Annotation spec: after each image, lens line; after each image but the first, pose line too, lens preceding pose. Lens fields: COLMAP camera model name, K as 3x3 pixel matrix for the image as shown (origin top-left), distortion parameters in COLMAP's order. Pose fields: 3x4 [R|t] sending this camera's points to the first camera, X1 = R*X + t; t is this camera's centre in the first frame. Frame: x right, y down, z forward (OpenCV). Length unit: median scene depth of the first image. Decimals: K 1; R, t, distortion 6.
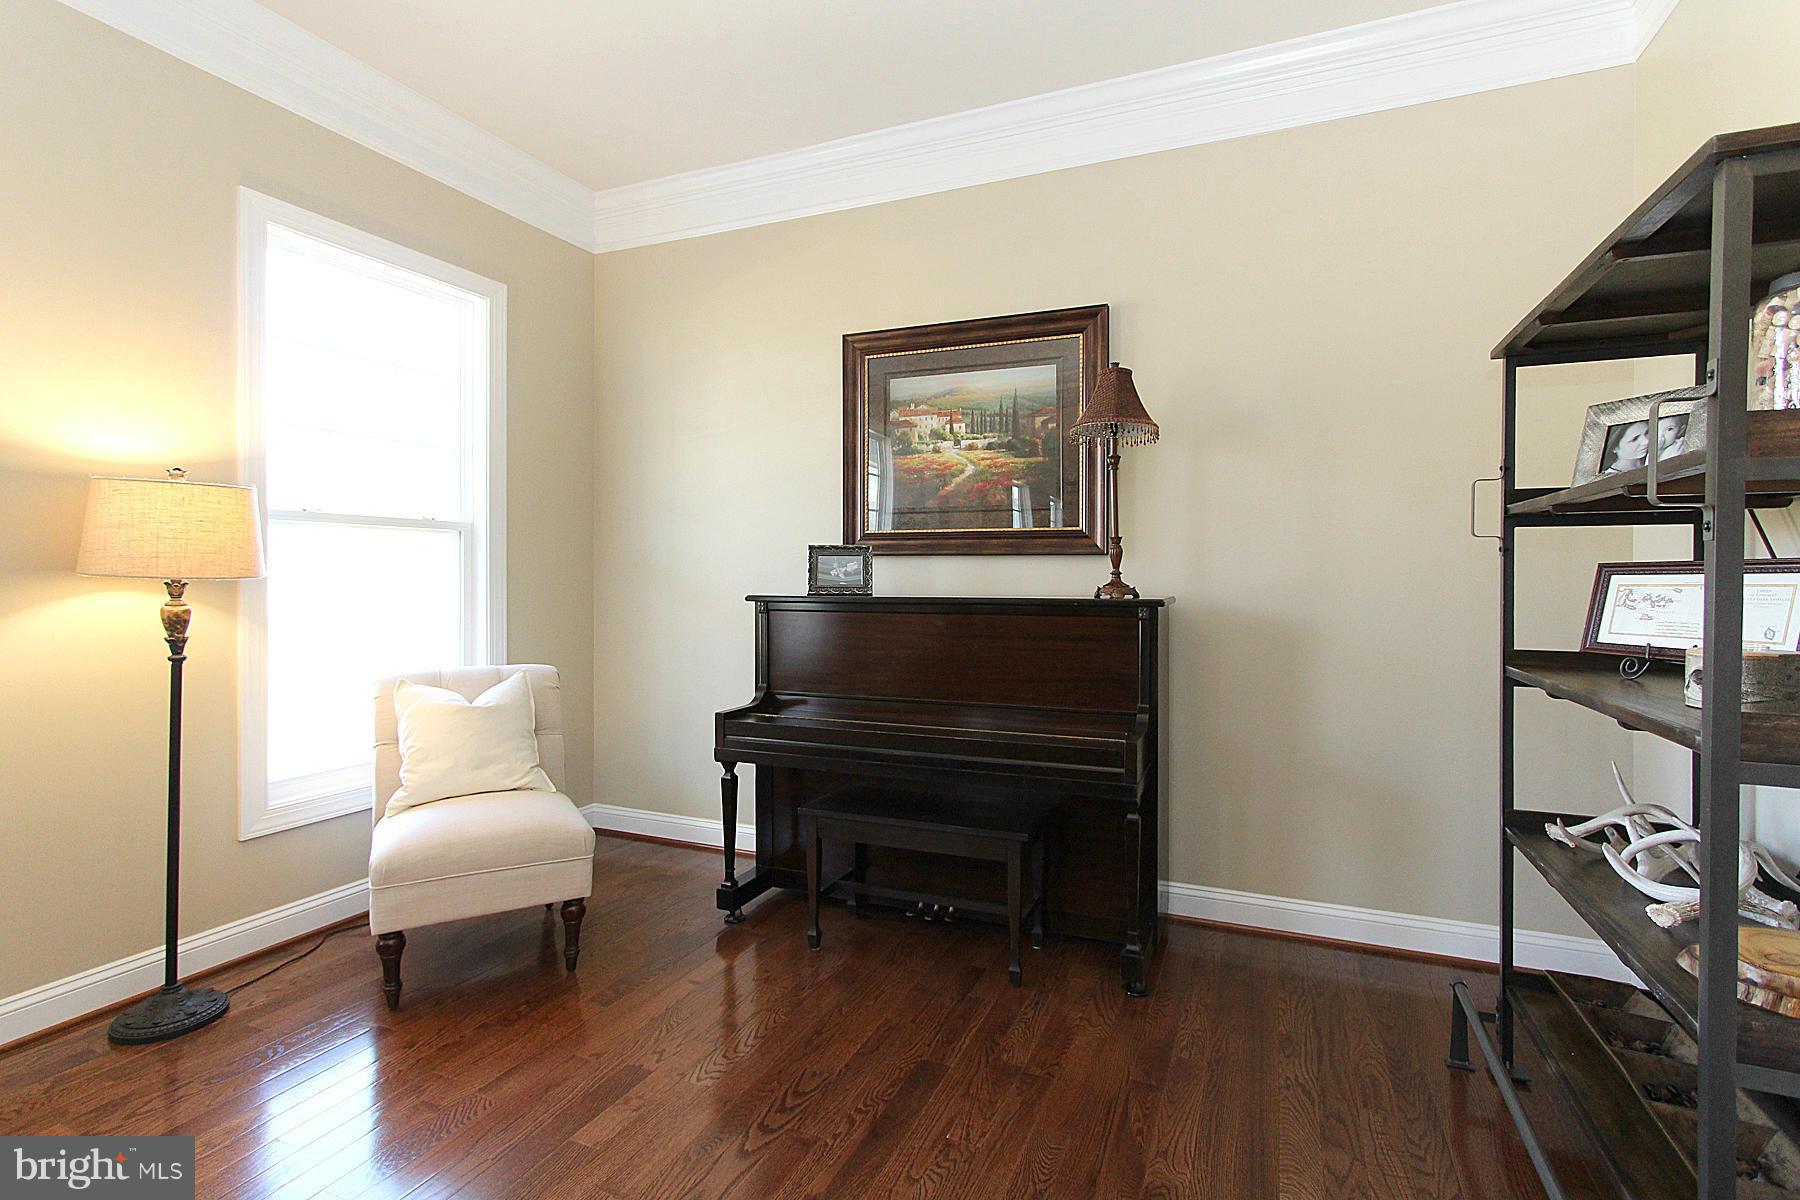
lens RADIAL K [[867.0, 0, 897.0], [0, 867.0, 587.1], [0, 0, 1]] dist [0.000513, 0.000221]
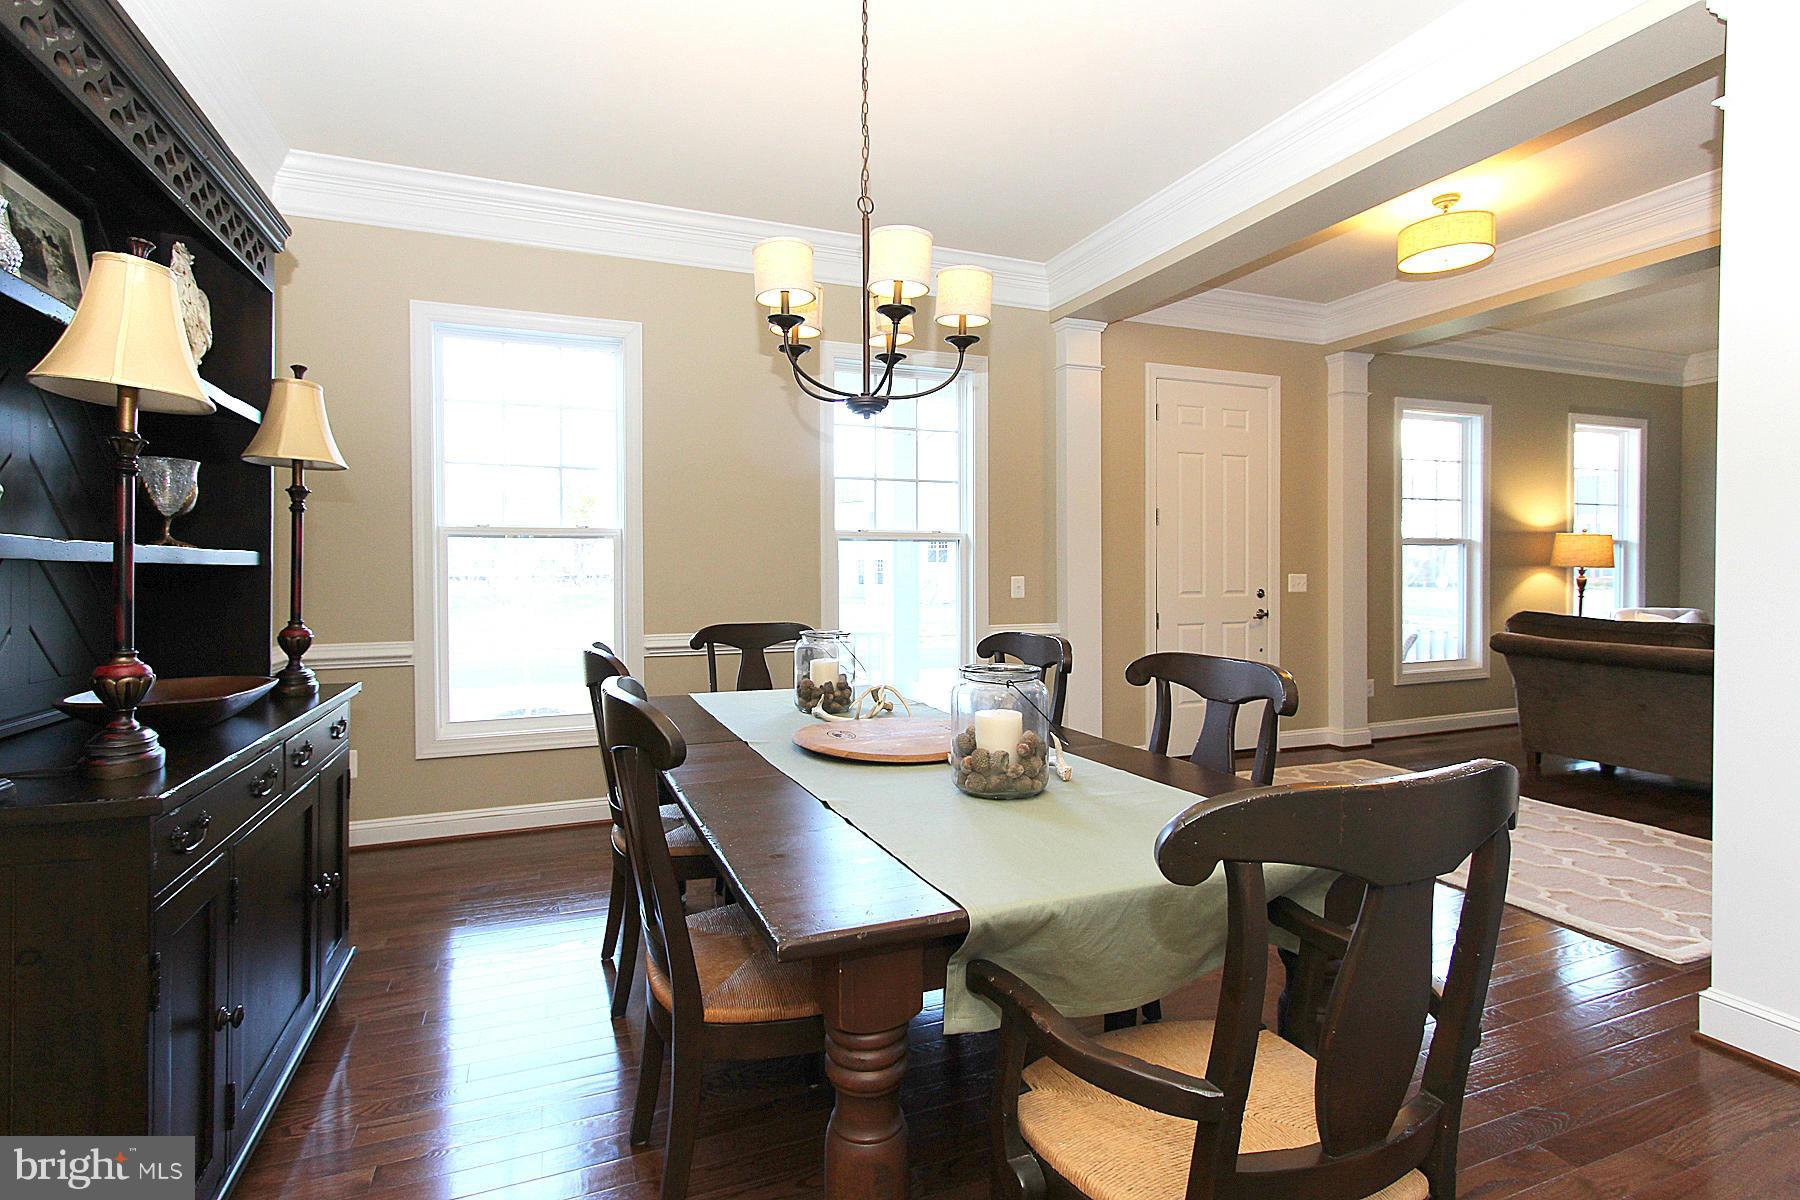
lens RADIAL K [[867.0, 0, 897.0], [0, 867.0, 587.1], [0, 0, 1]] dist [0.000513, 0.000221]
pose [[0.701639, -0.004176, -0.712520, -0.250357], [-0.002738, 0.999960, -0.008557, 0.053091], [0.712527, 0.007955, 0.701599, -1.612793]]
